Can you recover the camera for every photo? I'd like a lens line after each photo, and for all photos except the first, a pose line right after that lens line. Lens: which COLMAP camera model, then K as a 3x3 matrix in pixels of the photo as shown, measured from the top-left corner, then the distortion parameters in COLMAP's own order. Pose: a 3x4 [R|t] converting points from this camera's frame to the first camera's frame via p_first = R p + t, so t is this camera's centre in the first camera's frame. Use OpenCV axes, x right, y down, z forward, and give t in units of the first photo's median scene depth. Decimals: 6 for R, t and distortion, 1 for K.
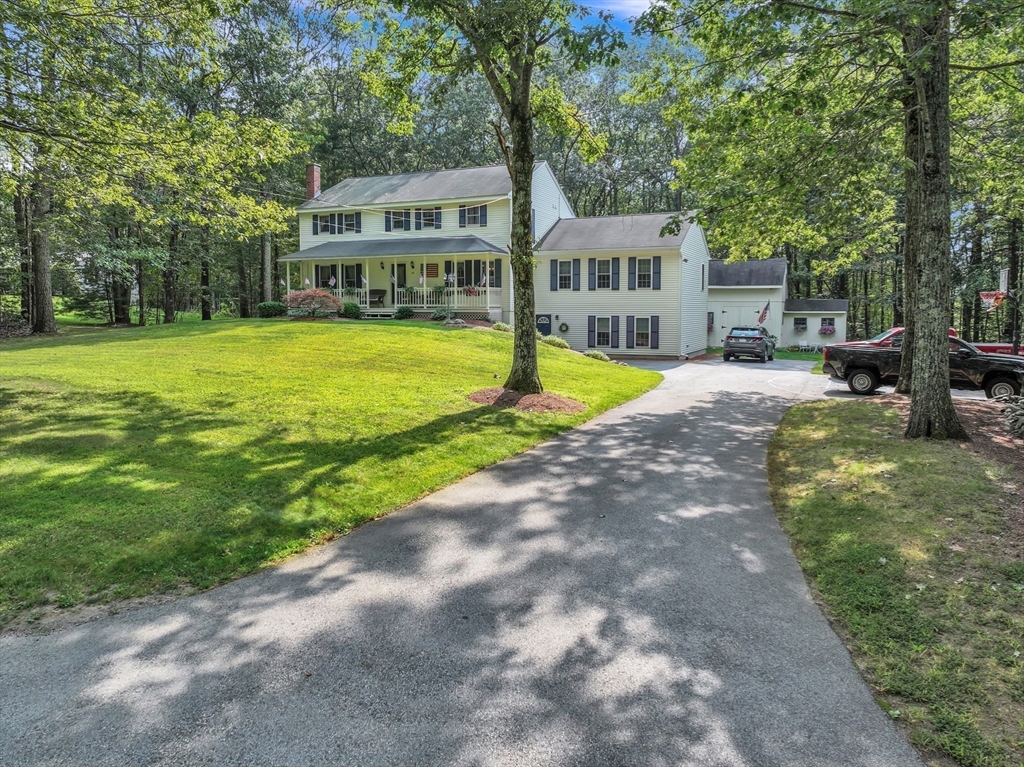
lens RADIAL K [[728.3, 0, 511.5], [0, 728.3, 379.9], [0, 0, 1]] dist [-0.007190, -0.000653]
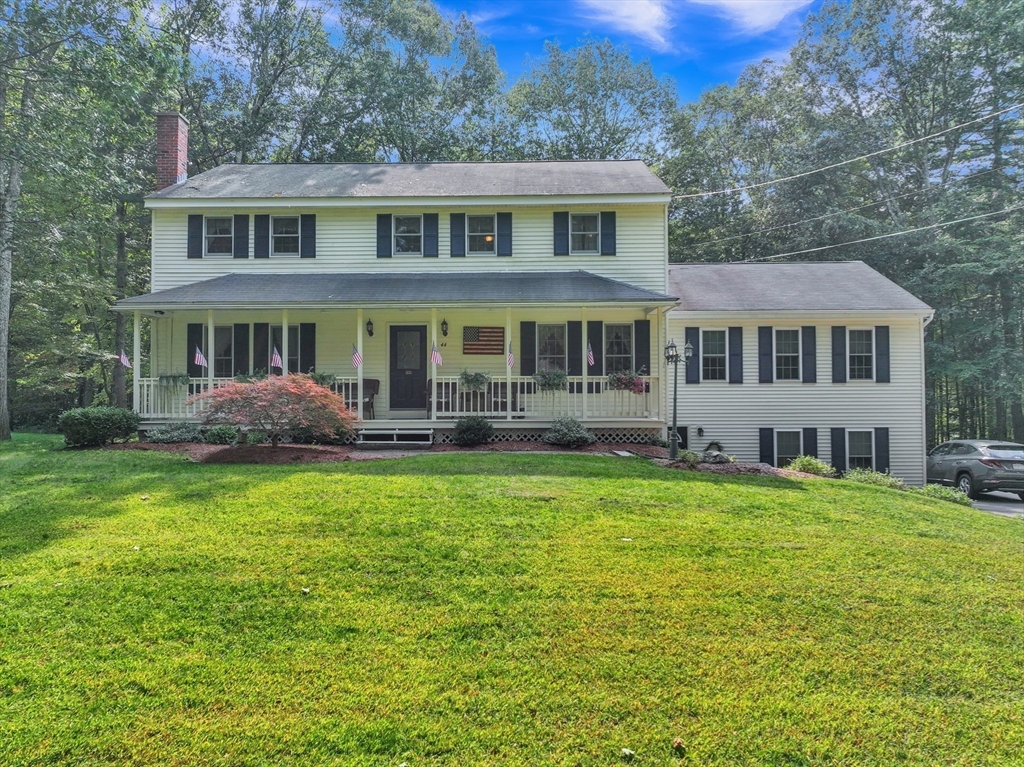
lens RADIAL K [[728.3, 0, 512.0], [0, 728.3, 387.9], [0, 0, 1]] dist [-0.007190, -0.000653]
pose [[0.922174, 0.002546, 0.386767, -0.279123], [0.041510, 0.993551, -0.105514, -0.067069], [-0.384541, 0.113357, 0.916121, 0.551403]]
